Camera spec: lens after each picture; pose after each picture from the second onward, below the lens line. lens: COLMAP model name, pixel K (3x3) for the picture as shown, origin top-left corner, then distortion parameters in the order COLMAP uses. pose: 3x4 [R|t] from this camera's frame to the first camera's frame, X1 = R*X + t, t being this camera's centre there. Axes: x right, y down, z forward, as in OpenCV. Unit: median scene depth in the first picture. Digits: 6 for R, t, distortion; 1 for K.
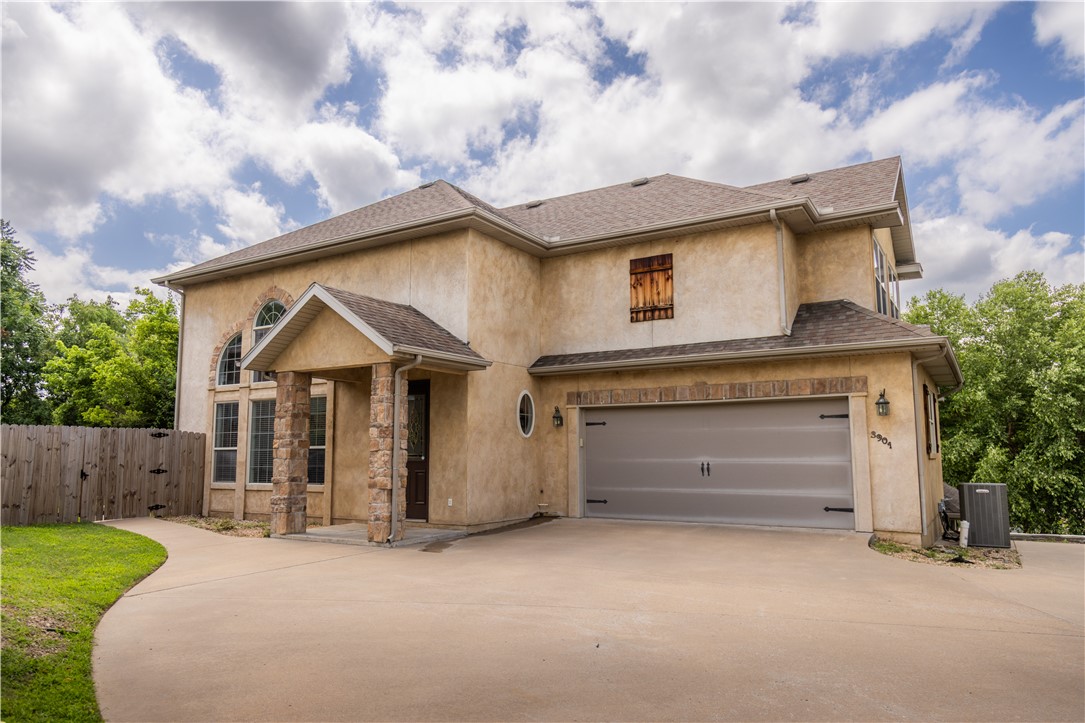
lens RADIAL K [[719.8, 0, 541.7], [0, 719.8, 364.9], [0, 0, 1]] dist [-0.002447, -0.002731]
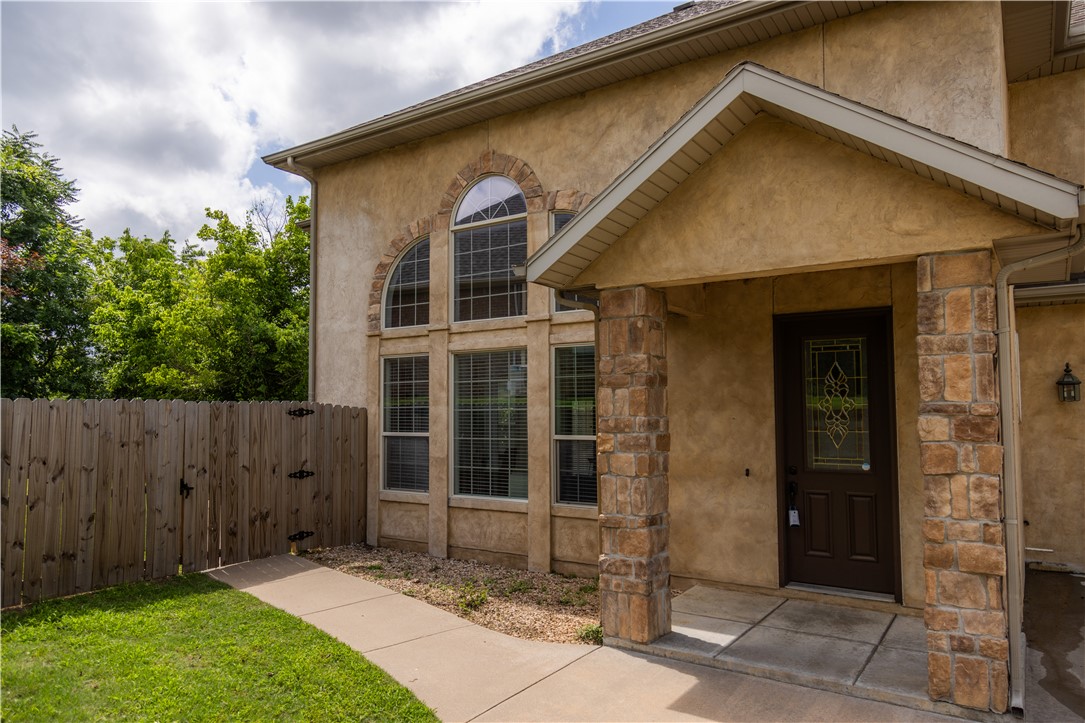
lens RADIAL K [[719.8, 0, 532.3], [0, 719.8, 369.9], [0, 0, 1]] dist [-0.002447, -0.002731]
pose [[0.998679, -0.000300, -0.051384, -0.336517], [0.003647, 0.997874, 0.065063, 0.027828], [0.051255, -0.065165, 0.996557, 0.461943]]
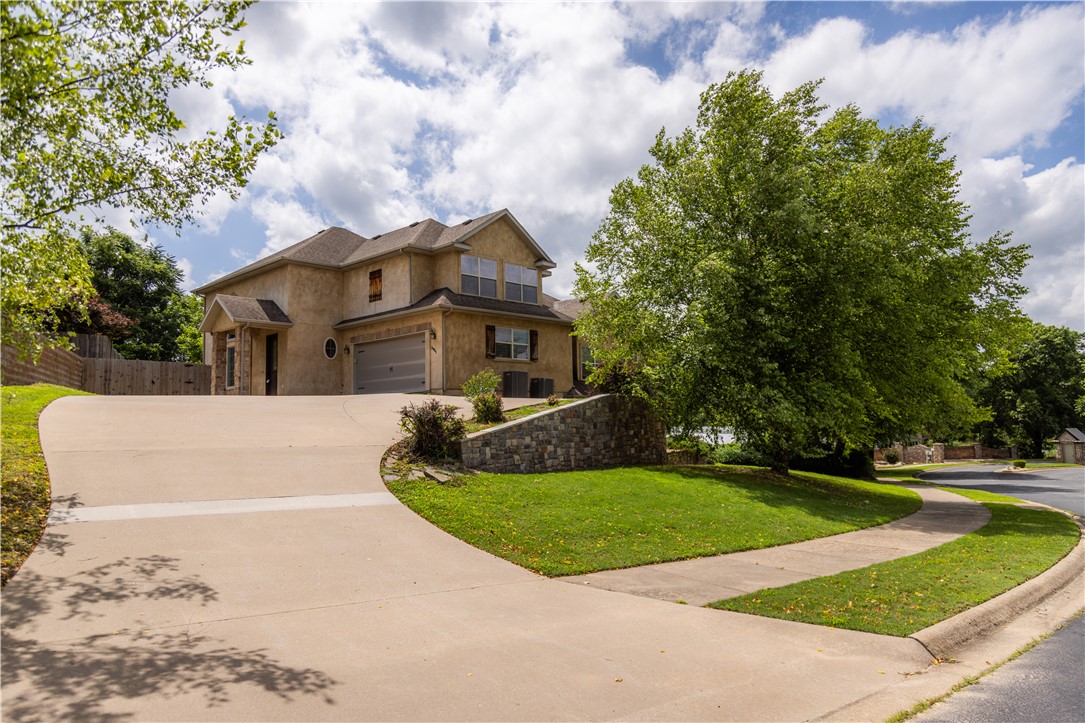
lens RADIAL K [[719.8, 0, 554.3], [0, 719.8, 358.3], [0, 0, 1]] dist [-0.002447, -0.002731]
pose [[0.973738, -0.035007, -0.224962, 1.085497], [0.043242, 0.998559, 0.031780, 0.059180], [0.223526, -0.040673, 0.973849, -0.905297]]
